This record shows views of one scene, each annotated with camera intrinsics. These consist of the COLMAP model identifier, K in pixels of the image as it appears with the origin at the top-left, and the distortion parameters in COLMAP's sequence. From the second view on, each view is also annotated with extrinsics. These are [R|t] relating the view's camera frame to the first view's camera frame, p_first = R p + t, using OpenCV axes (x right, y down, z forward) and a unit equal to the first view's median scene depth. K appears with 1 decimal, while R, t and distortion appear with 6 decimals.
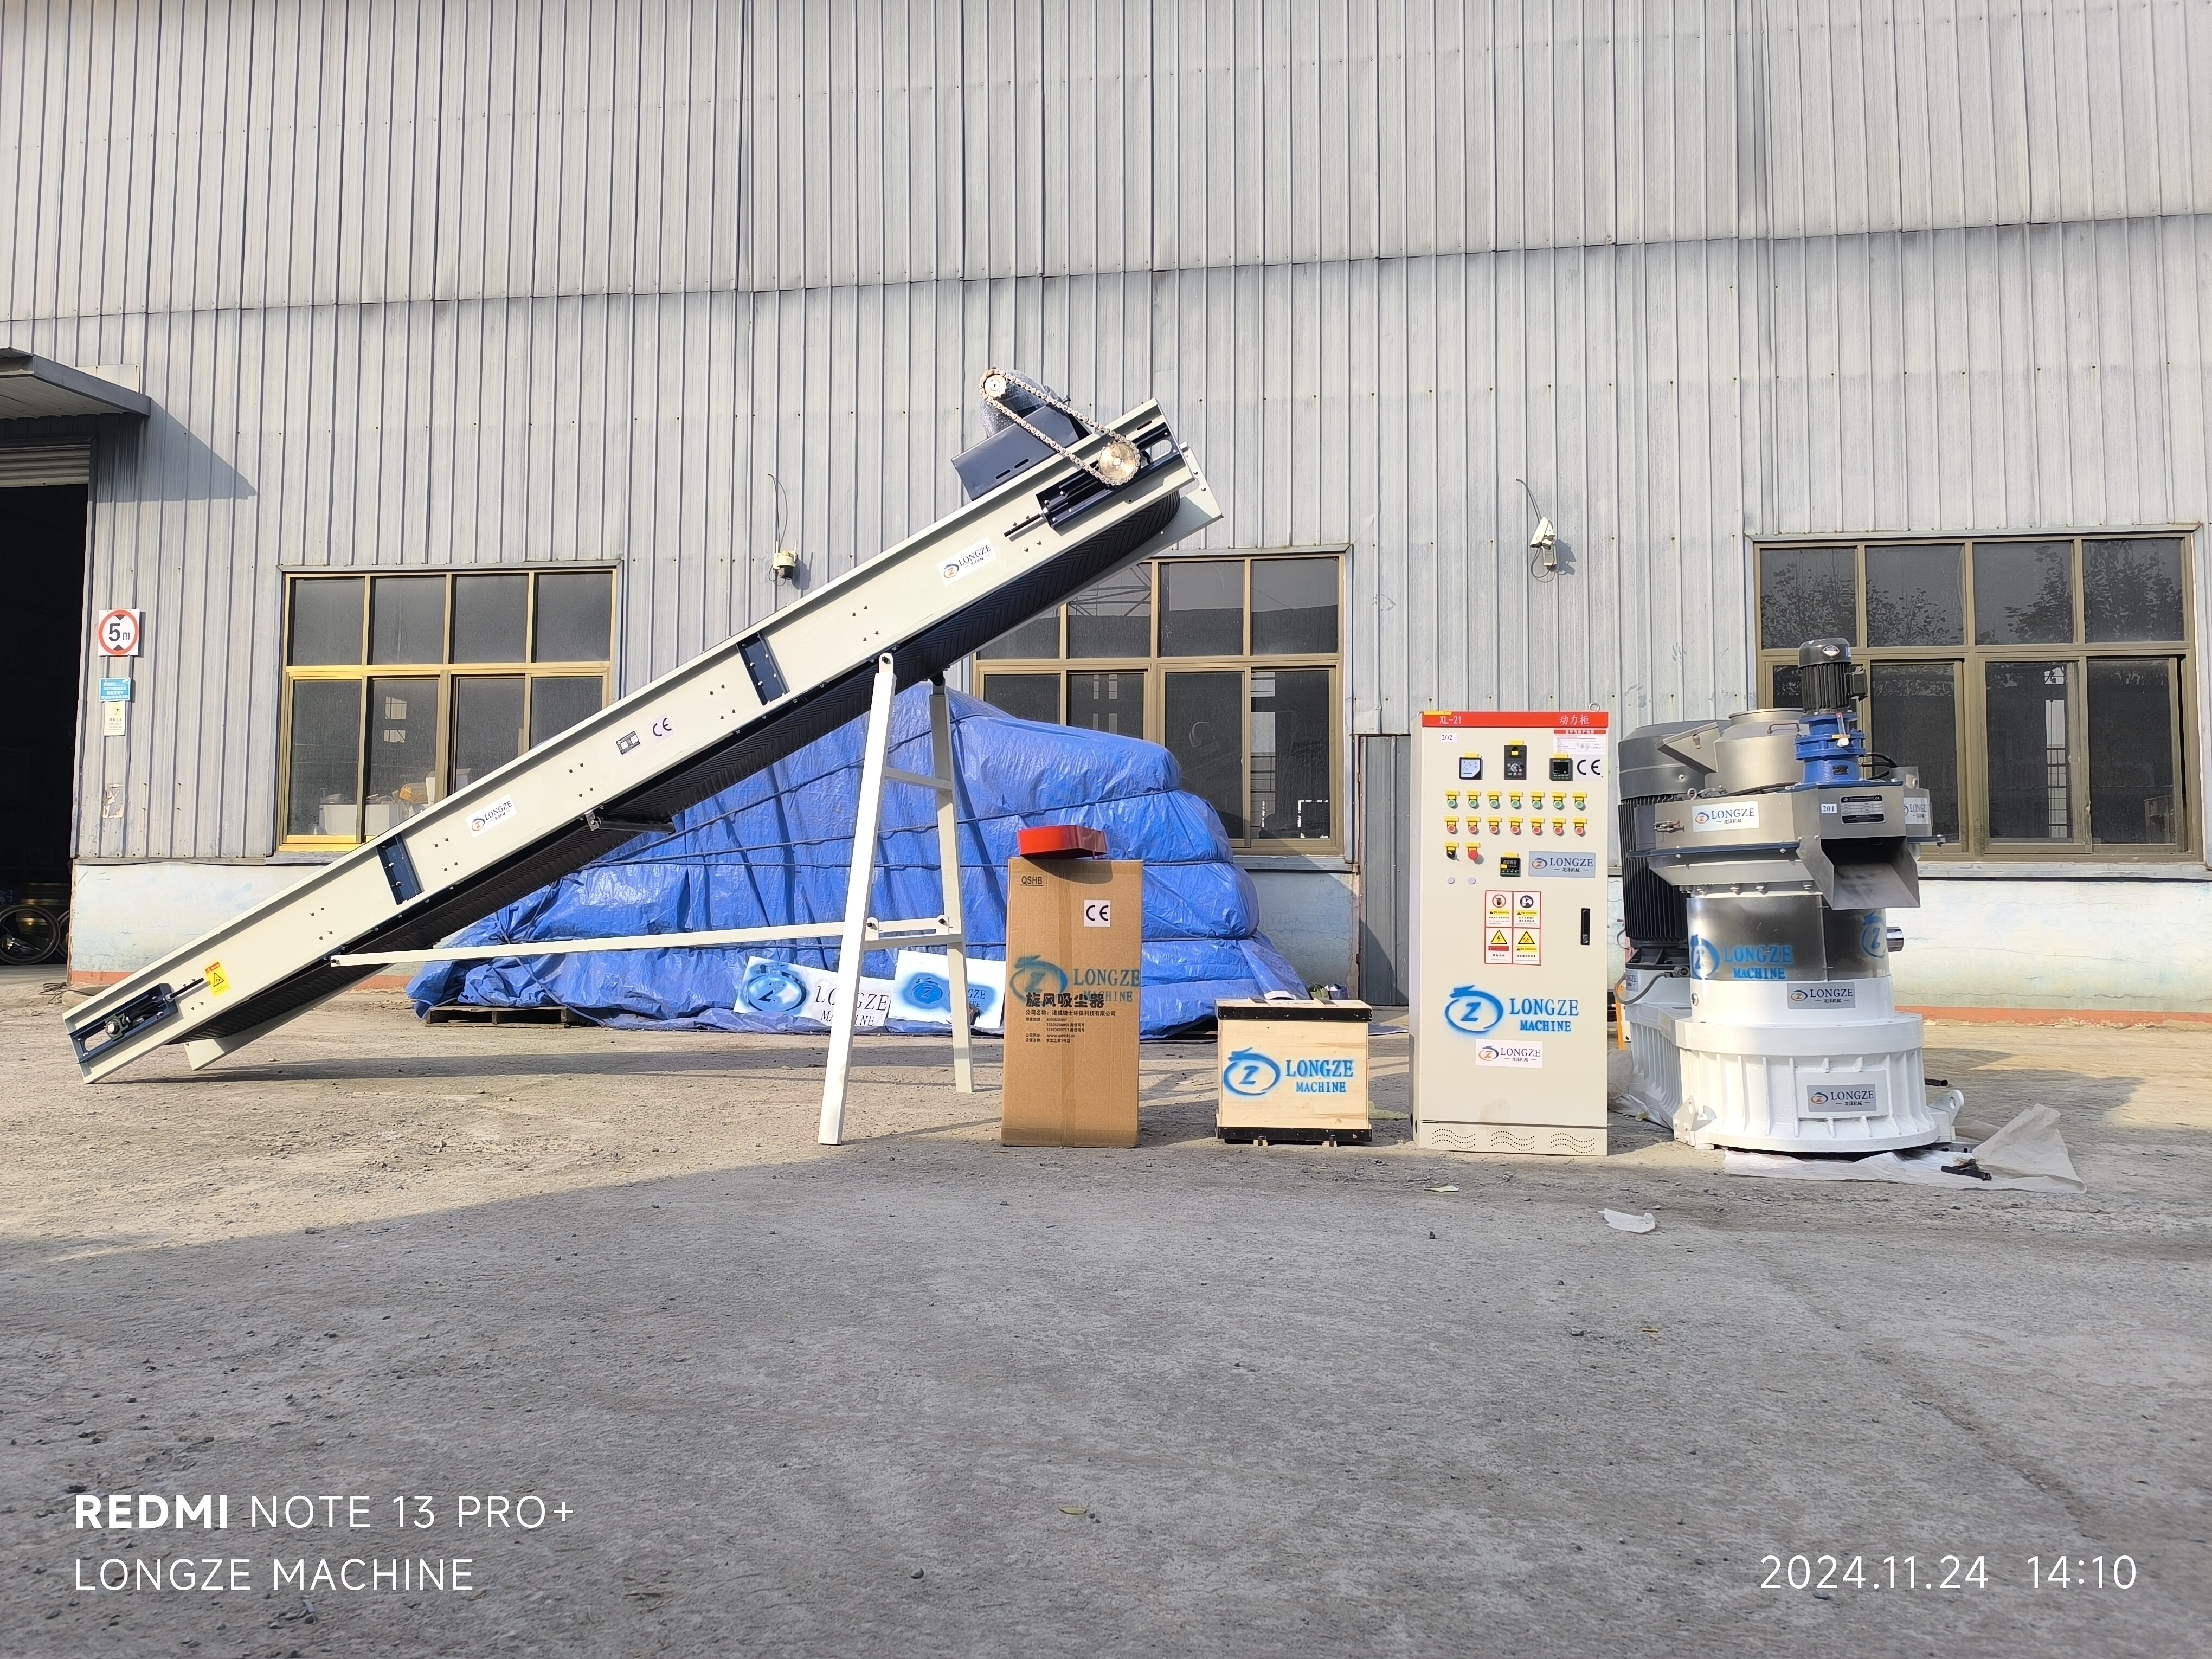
lens RADIAL K [[1423.8, 0, 1106.0], [0, 1423.8, 829.5], [0, 0, 1]] dist [0.003269, -0.005226]
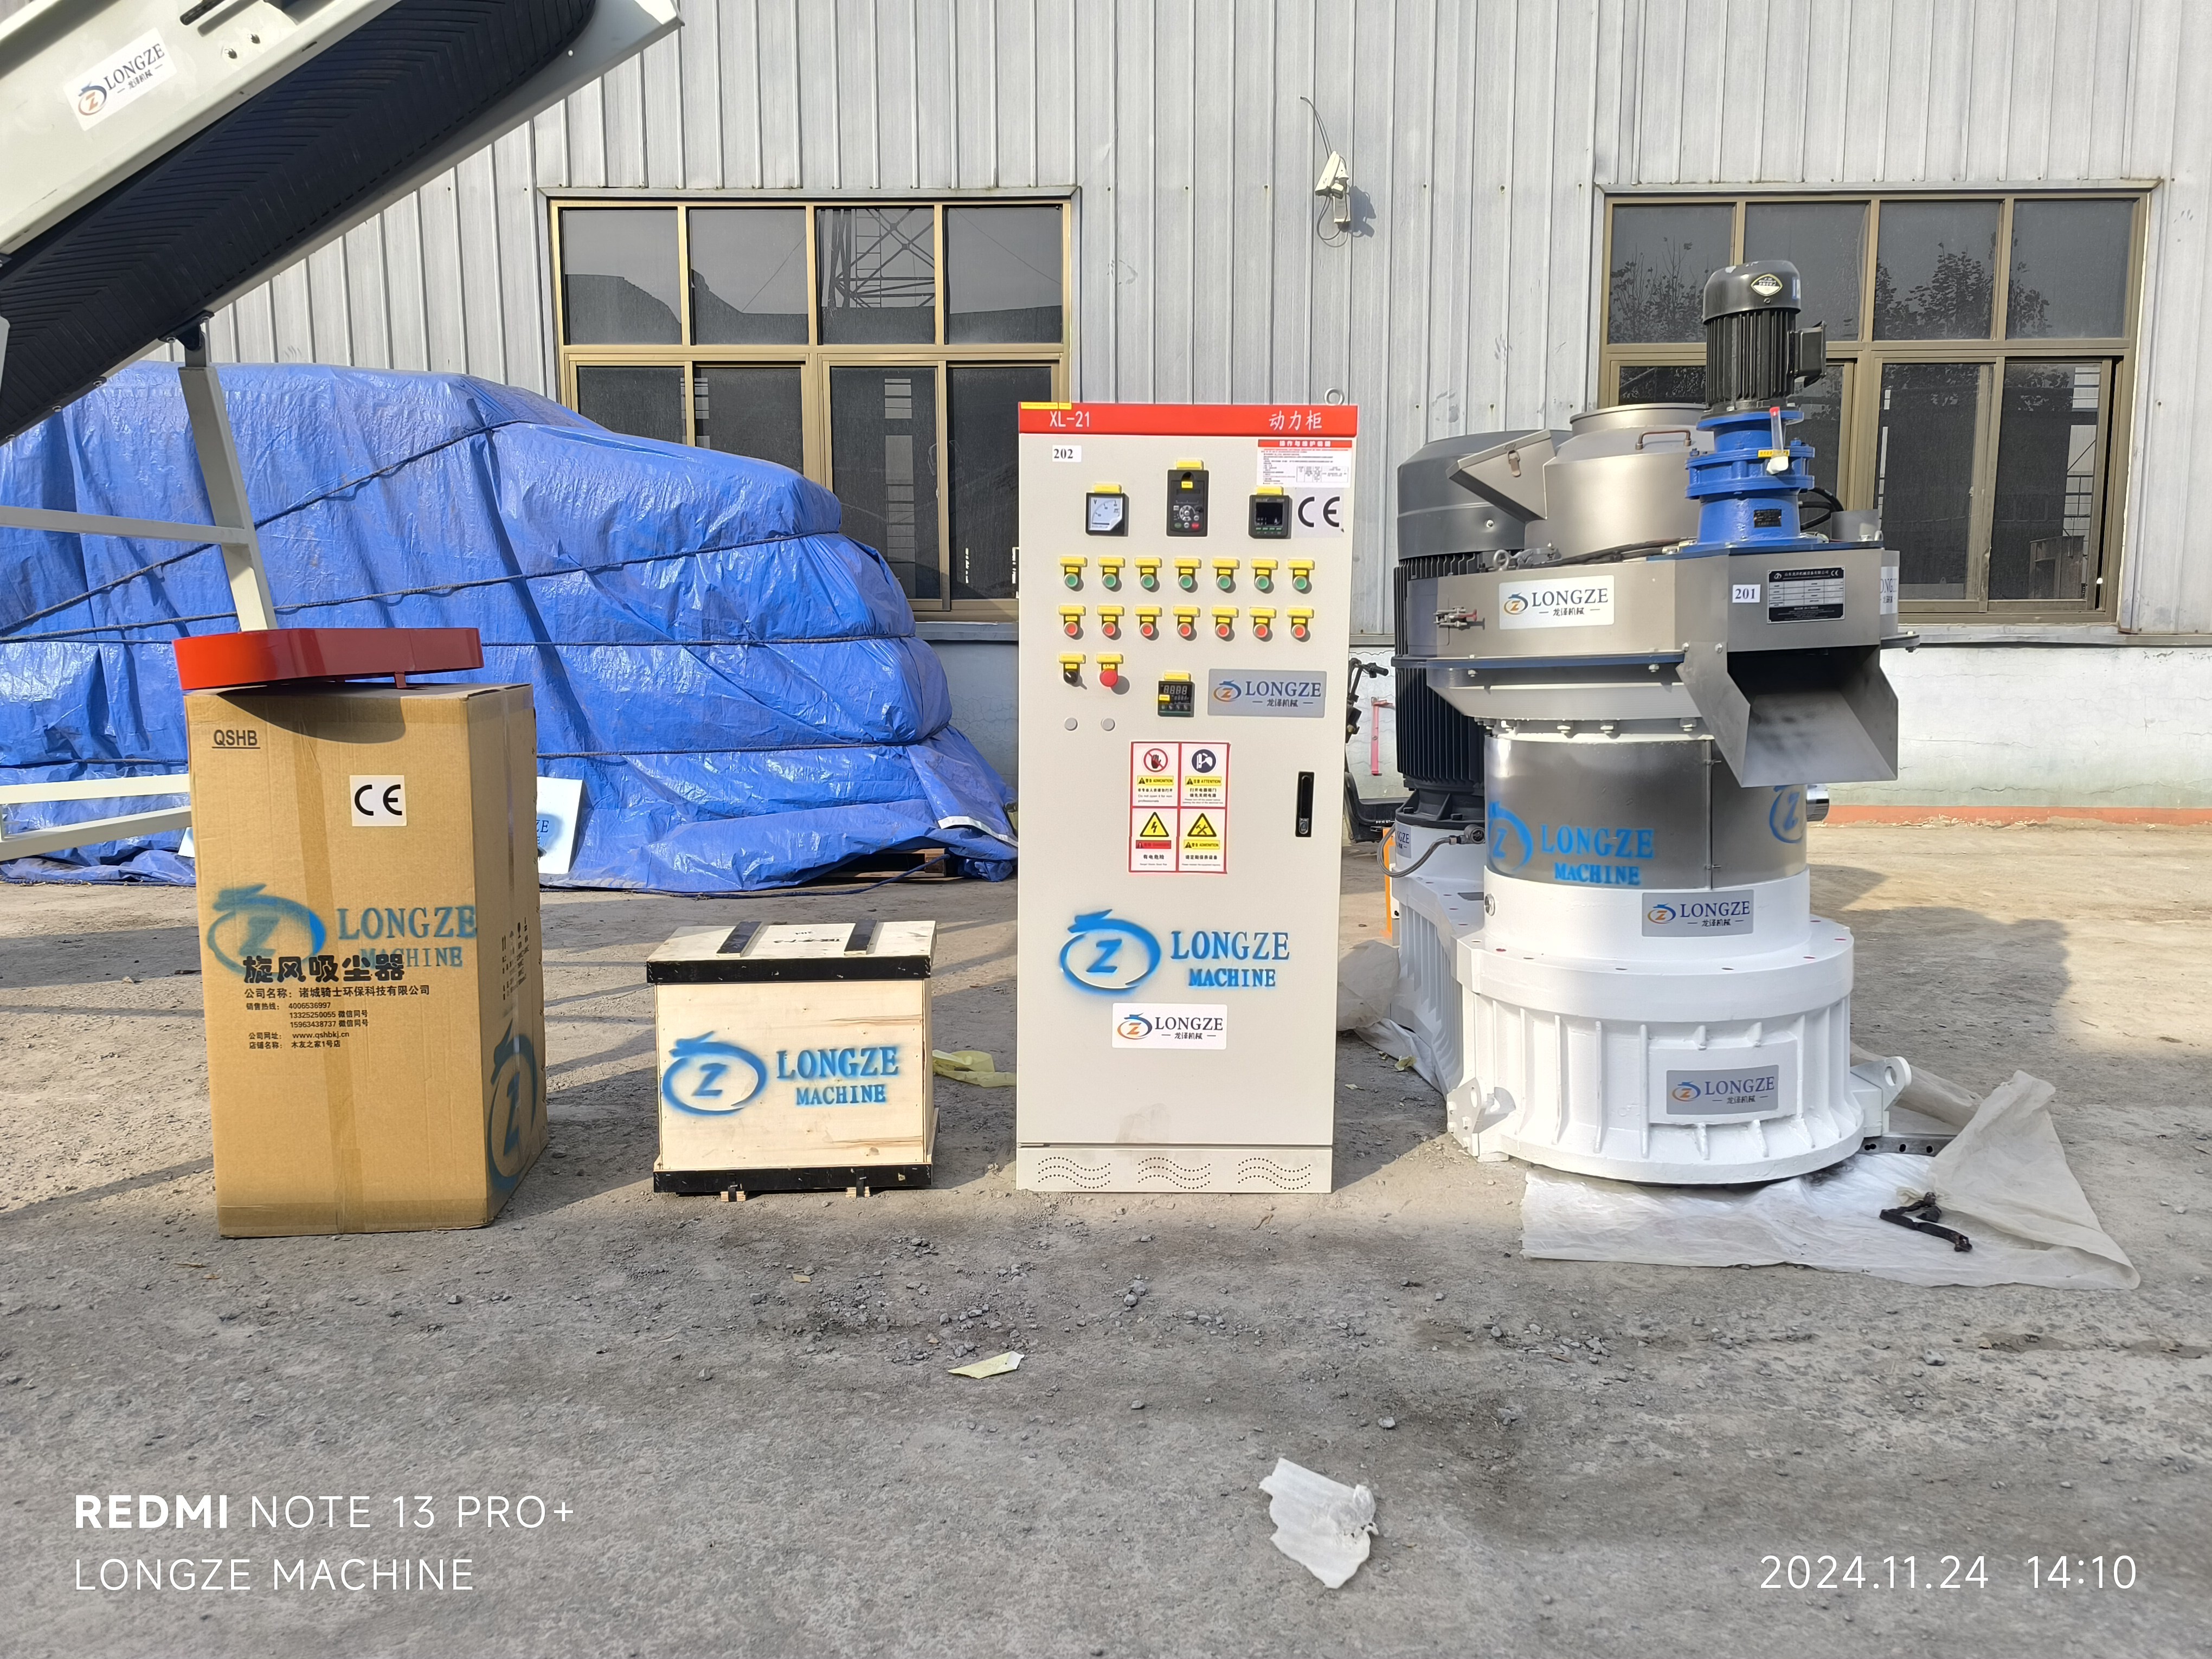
lens RADIAL K [[1461.7, 0, 1106.0], [0, 1461.7, 829.5], [0, 0, 1]] dist [0.060913, -0.069804]
pose [[0.992184, -0.024282, 0.122396, 0.177711], [0.002042, 0.983912, 0.178642, -0.023851], [-0.124765, -0.176996, 0.976272, 0.421265]]
